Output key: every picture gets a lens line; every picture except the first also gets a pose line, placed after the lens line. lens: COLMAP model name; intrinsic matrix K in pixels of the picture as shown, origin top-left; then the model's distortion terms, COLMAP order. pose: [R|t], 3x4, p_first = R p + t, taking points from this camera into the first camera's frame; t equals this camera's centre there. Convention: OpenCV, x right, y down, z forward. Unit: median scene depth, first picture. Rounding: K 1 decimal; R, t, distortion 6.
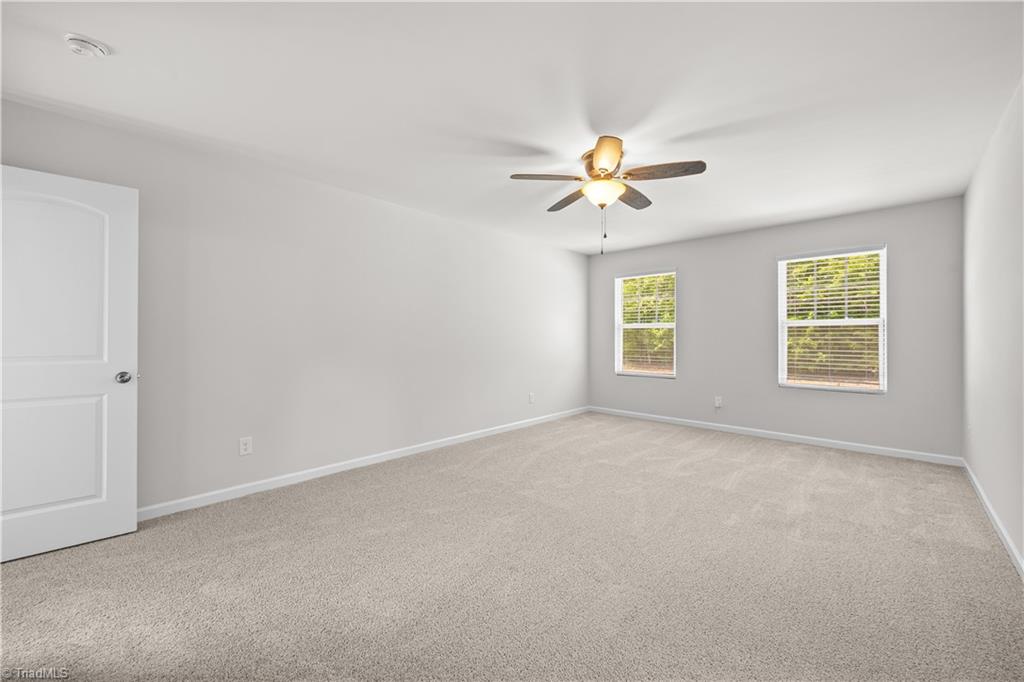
lens RADIAL K [[411.8, 0, 508.6], [0, 411.8, 337.9], [0, 0, 1]] dist [0.000109, -0.000085]
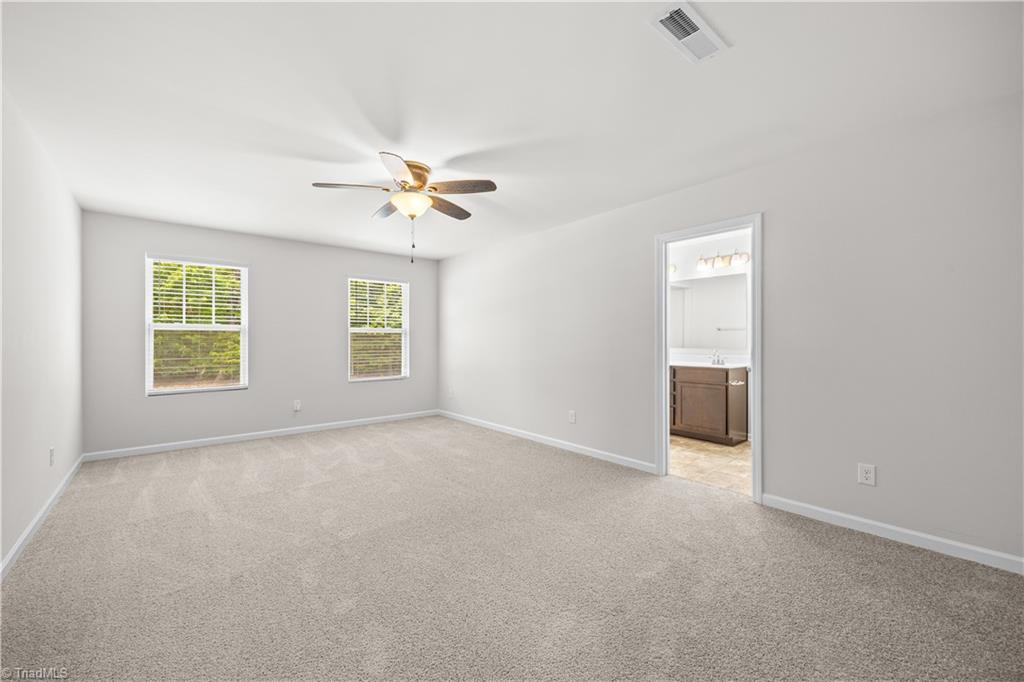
lens RADIAL K [[411.8, 0, 508.6], [0, 411.8, 337.9], [0, 0, 1]] dist [0.000109, -0.000085]
pose [[0.096892, 0.007268, 0.995268, -0.380095], [0.004073, 0.999962, -0.007699, -0.000874], [-0.995287, 0.004800, 0.096859, 0.313570]]
